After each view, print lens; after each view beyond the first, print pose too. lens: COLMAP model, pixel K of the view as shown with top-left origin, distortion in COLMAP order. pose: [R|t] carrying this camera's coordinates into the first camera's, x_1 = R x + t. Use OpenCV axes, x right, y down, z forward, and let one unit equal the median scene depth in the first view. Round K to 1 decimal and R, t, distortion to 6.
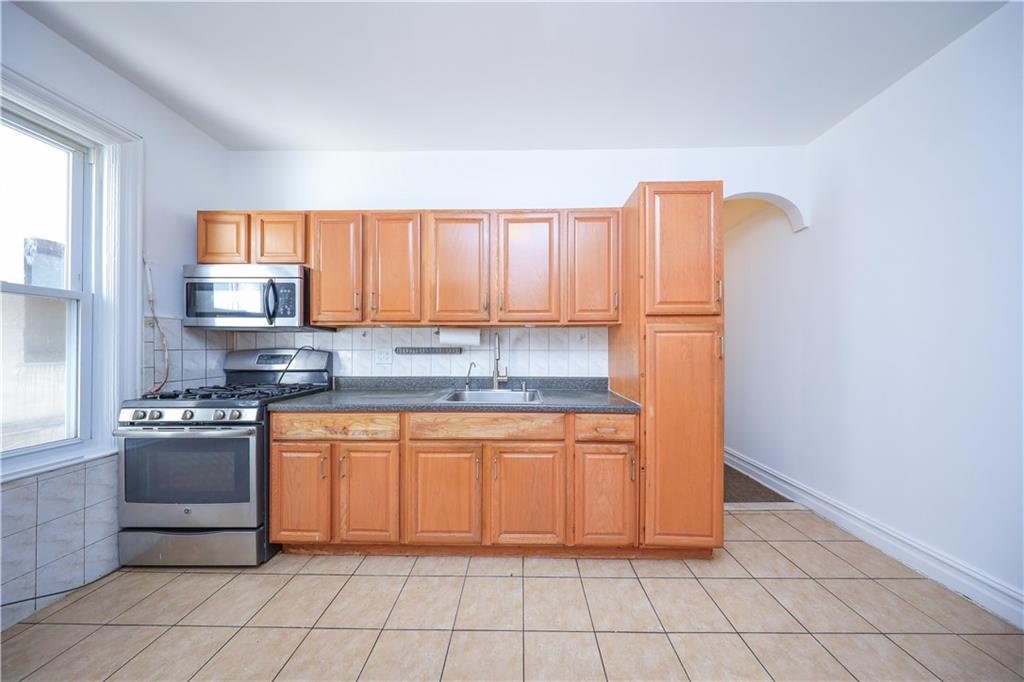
lens RADIAL K [[294.6, 0, 512.8], [0, 294.6, 347.0], [0, 0, 1]] dist [0.002104, 0.000093]
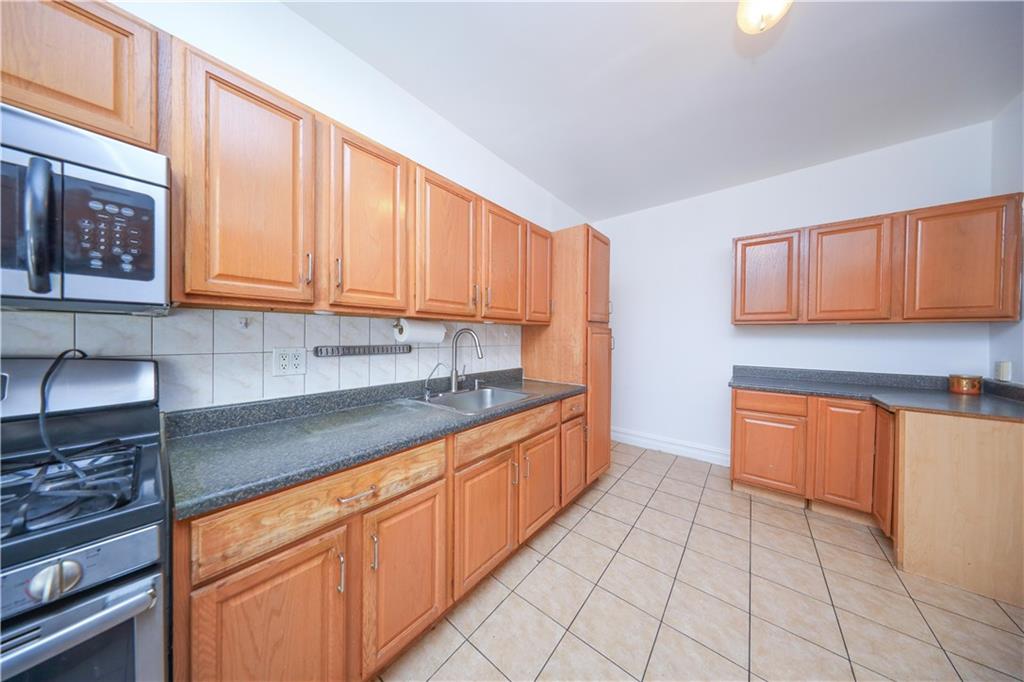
lens RADIAL K [[294.6, 0, 508.4], [0, 294.6, 338.5], [0, 0, 1]] dist [0.002104, 0.000093]
pose [[0.629406, -0.001675, 0.777075, -0.859483], [-0.008850, 0.999917, 0.009323, -0.034445], [-0.777026, -0.012745, 0.629339, 0.413538]]
